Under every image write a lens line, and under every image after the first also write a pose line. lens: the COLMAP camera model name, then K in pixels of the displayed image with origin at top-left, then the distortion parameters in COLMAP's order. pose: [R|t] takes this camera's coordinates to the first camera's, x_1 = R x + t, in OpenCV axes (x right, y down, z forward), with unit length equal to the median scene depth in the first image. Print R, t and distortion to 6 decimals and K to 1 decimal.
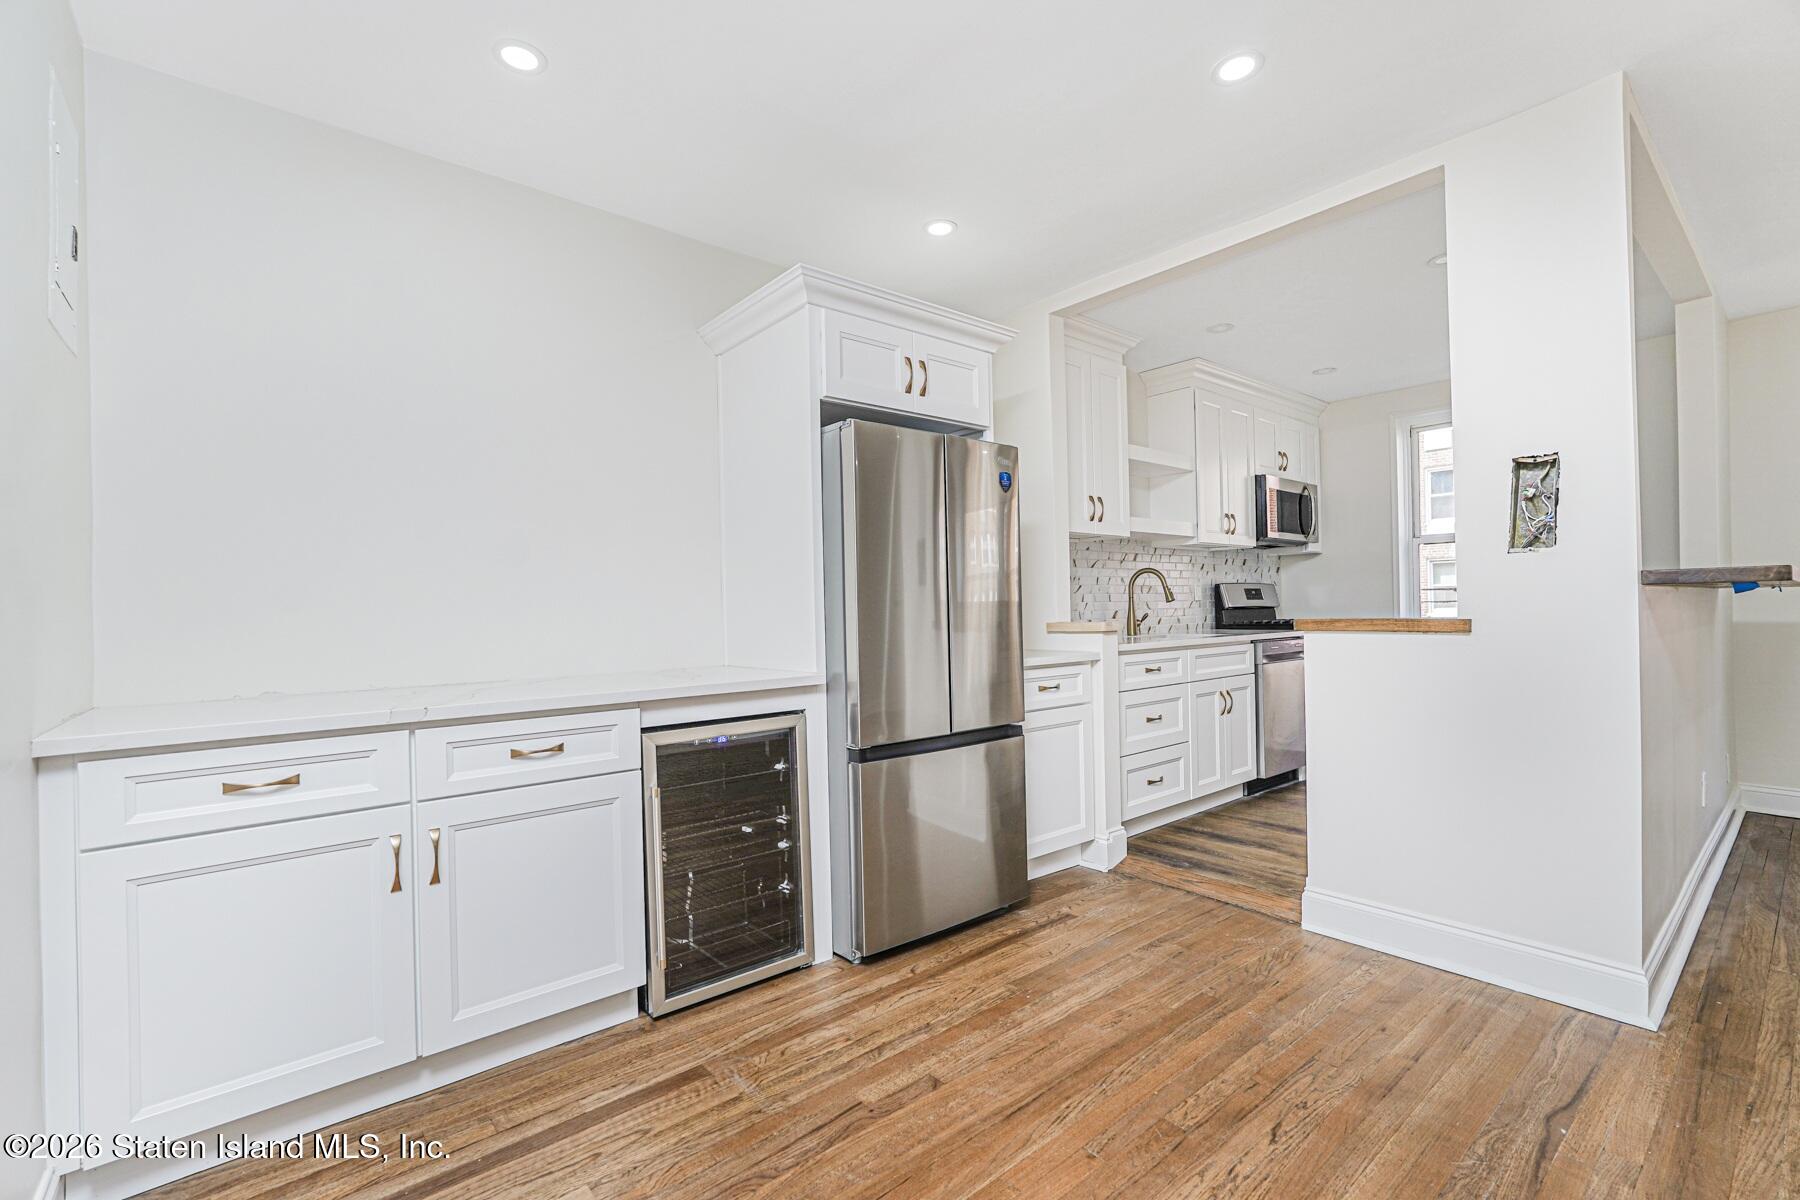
lens RADIAL K [[820.3, 0, 905.7], [0, 820.3, 605.6], [0, 0, 1]] dist [-0.000364, 0.000127]
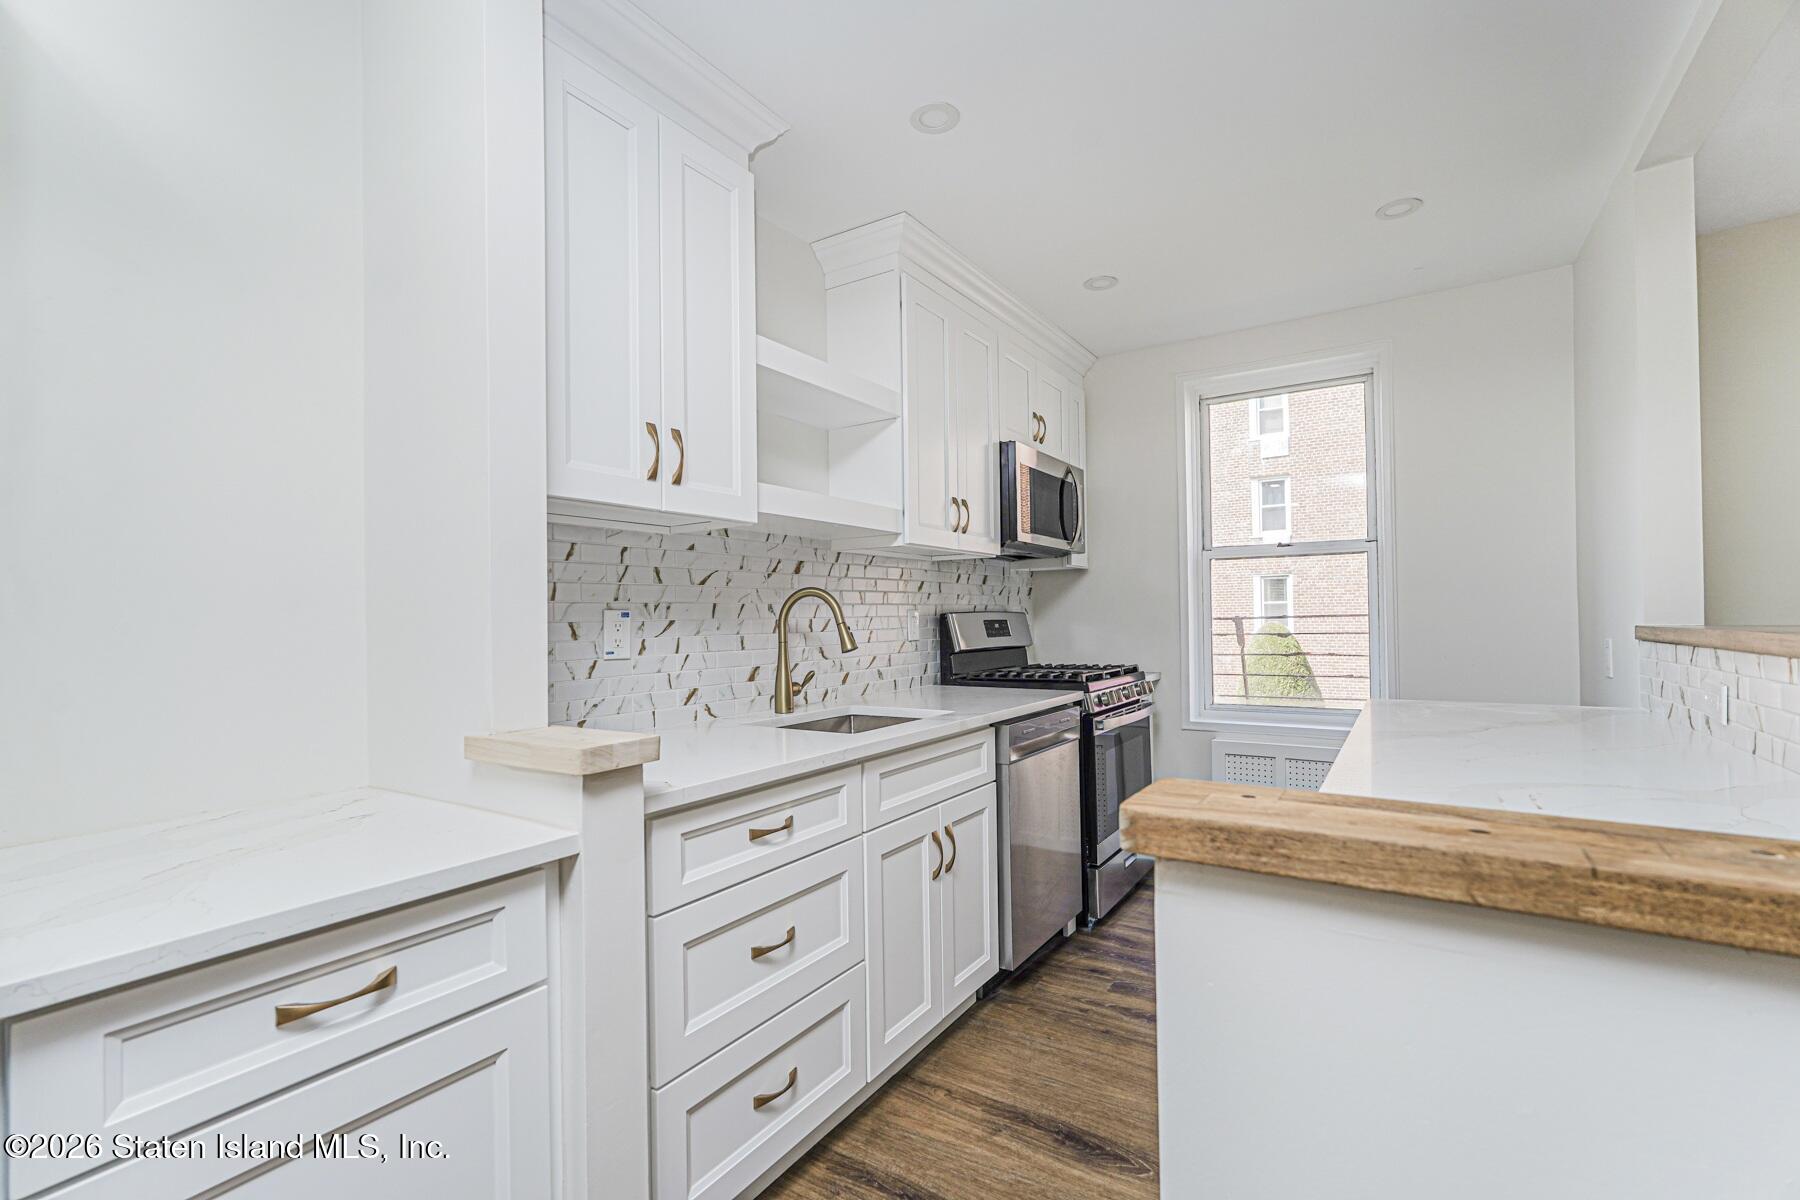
lens RADIAL K [[820.3, 0, 898.0], [0, 820.3, 602.2], [0, 0, 1]] dist [-0.000364, 0.000127]
pose [[0.962005, 0.011859, 0.272773, 0.180680], [-0.006441, 0.999764, -0.020752, -0.022614], [-0.272955, 0.018207, 0.961854, 0.417205]]
